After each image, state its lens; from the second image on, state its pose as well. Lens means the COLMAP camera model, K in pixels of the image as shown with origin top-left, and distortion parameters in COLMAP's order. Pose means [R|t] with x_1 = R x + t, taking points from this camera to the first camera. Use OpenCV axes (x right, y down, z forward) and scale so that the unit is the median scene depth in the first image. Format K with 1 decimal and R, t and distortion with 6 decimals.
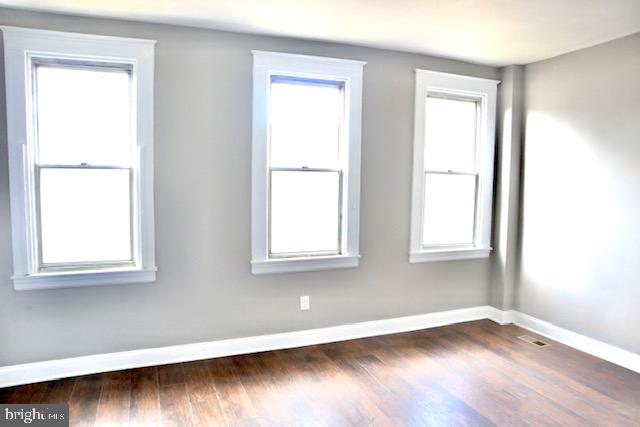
lens RADIAL K [[440.3, 0, 320.0], [0, 440.3, 213.5], [0, 0, 1]] dist [-0.087915, 0.000987]
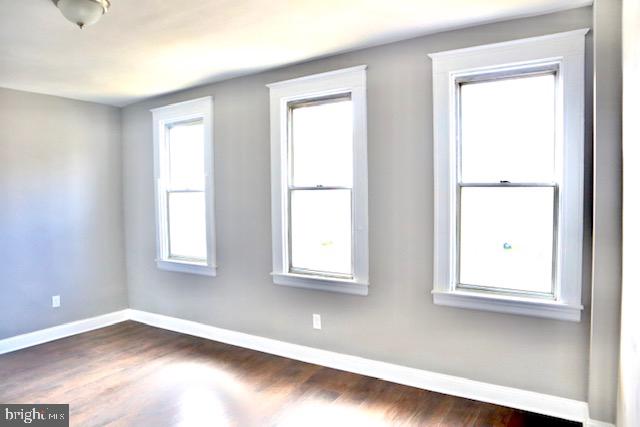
lens RADIAL K [[529.0, 0, 320.0], [0, 529.0, 213.5], [0, 0, 1]] dist [-0.104260, -0.001432]
pose [[0.501577, 0.014170, -0.864997, 0.948052], [-0.056710, 0.998254, -0.016531, -0.020987], [0.863252, 0.057346, 0.501505, 0.381553]]
